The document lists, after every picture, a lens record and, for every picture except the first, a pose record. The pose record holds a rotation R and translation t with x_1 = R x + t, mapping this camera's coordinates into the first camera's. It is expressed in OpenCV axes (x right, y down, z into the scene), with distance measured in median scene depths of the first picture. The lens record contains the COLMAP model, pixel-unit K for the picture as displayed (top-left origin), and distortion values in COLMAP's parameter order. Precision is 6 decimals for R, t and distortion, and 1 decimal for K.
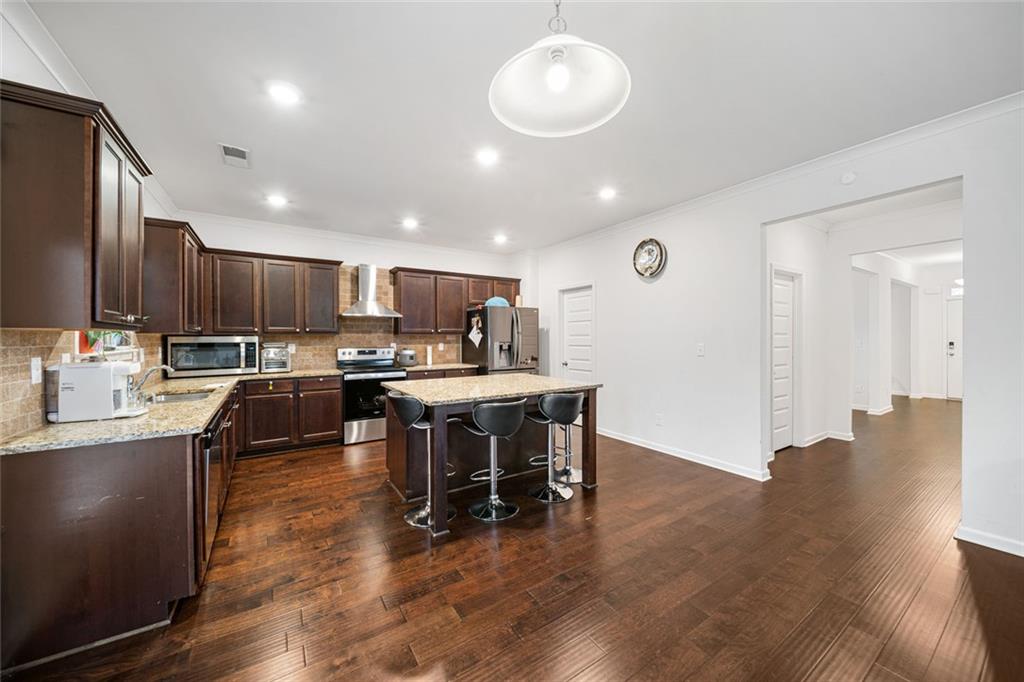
lens RADIAL K [[370.3, 0, 519.4], [0, 370.3, 333.8], [0, 0, 1]] dist [-0.011287, -0.000568]
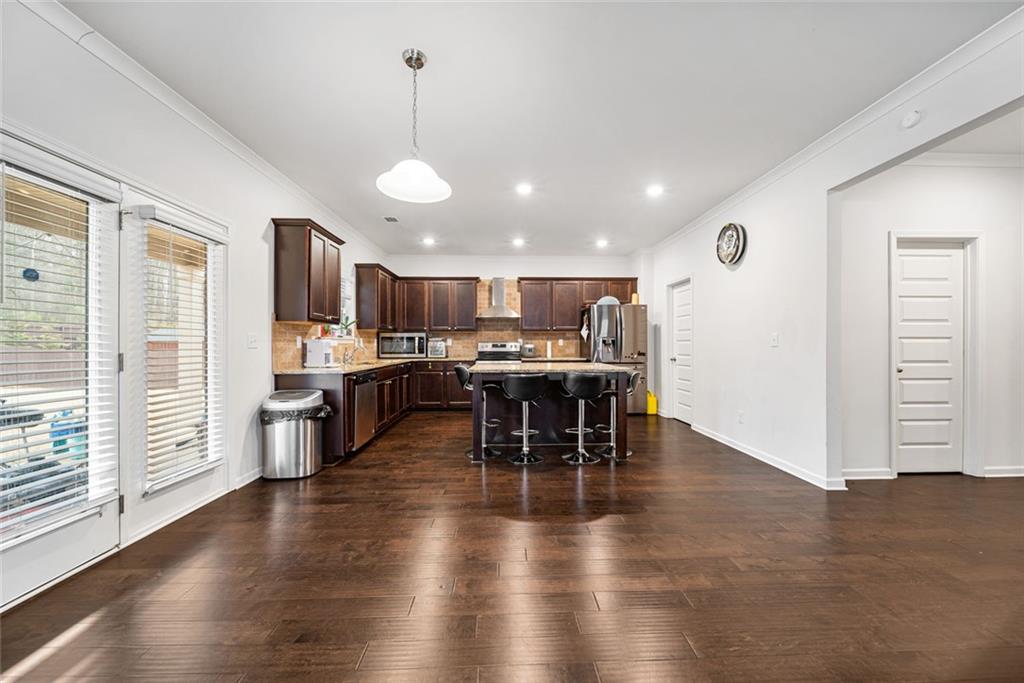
lens RADIAL K [[370.3, 0, 514.2], [0, 370.3, 335.3], [0, 0, 1]] dist [-0.011287, -0.000568]
pose [[0.852407, -0.010682, -0.522769, 0.328324], [0.004717, 0.999908, -0.012740, 0.032792], [0.522857, 0.008394, 0.852379, -0.077563]]
